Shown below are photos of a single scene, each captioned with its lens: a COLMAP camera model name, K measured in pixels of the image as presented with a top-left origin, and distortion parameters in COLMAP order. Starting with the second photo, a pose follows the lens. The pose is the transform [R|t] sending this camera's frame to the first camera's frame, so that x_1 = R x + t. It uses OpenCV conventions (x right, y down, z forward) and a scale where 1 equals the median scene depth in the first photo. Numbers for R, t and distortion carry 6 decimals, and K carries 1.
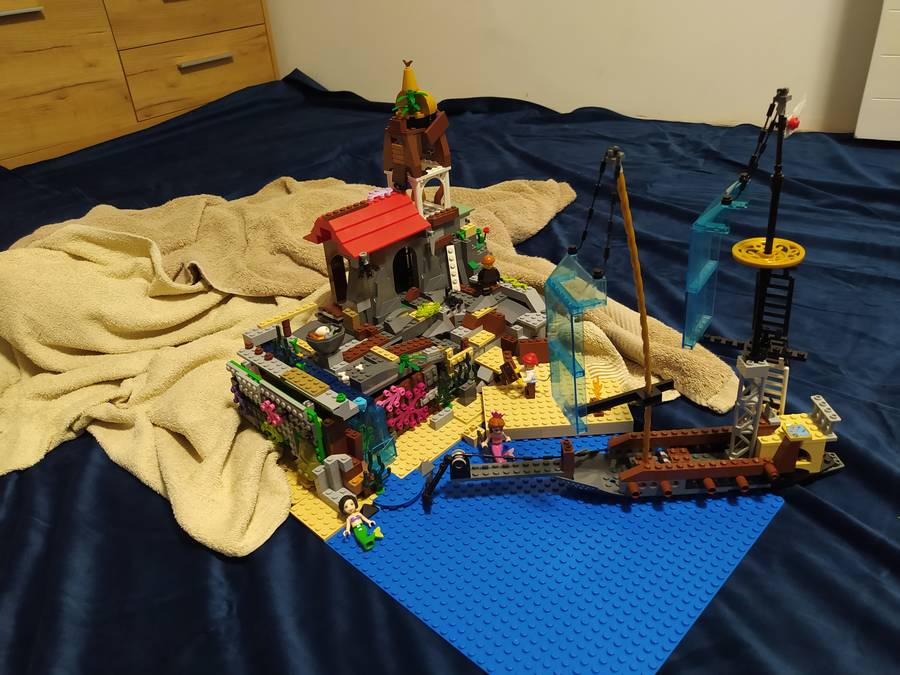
lens RADIAL K [[681.8, 0, 450.0], [0, 681.8, 337.5], [0, 0, 1]] dist [0.098779, -0.181573]
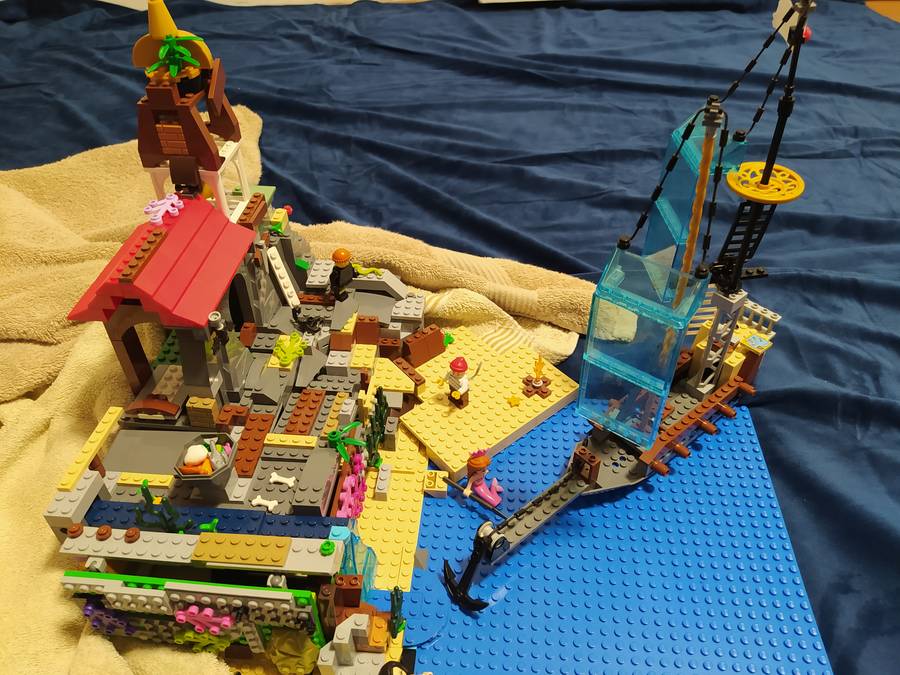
lens RADIAL K [[681.8, 0, 450.0], [0, 681.8, 337.5], [0, 0, 1]] dist [0.098779, -0.181573]
pose [[0.772385, -0.367760, 0.517855, -0.265291], [0.275730, 0.928632, 0.248224, -0.180535], [-0.572183, -0.048936, 0.818664, 0.321982]]
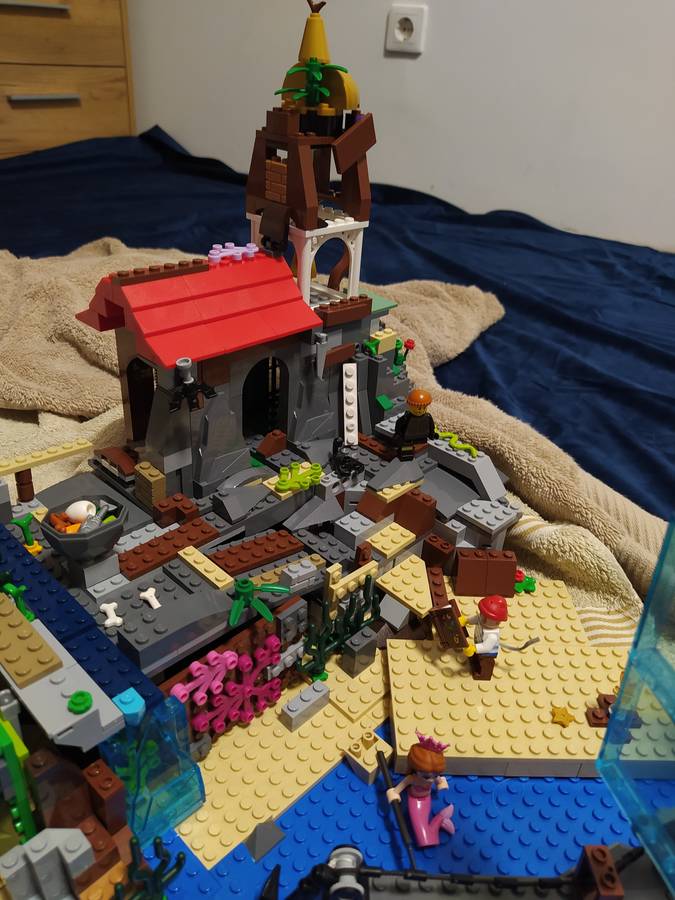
lens RADIAL K [[681.8, 0, 337.5], [0, 681.8, 450.0], [0, 0, 1]] dist [0.098779, -0.181573]
pose [[0.991953, 0.111367, 0.060223, -0.036980], [-0.111414, 0.993771, -0.002589, -0.063572], [-0.060136, -0.004141, 0.998182, 0.454689]]
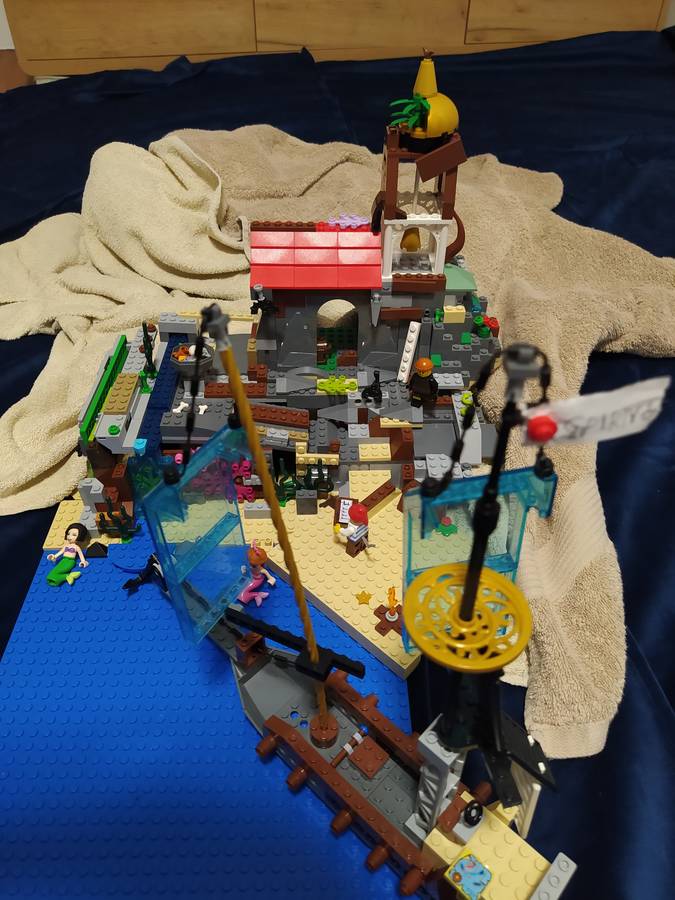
lens RADIAL K [[681.8, 0, 337.5], [0, 681.8, 450.0], [0, 0, 1]] dist [0.098779, -0.181573]
pose [[0.707349, 0.523864, -0.474576, 0.378216], [-0.404873, 0.850604, 0.335487, -0.240093], [0.579426, -0.045163, 0.813773, 0.352071]]
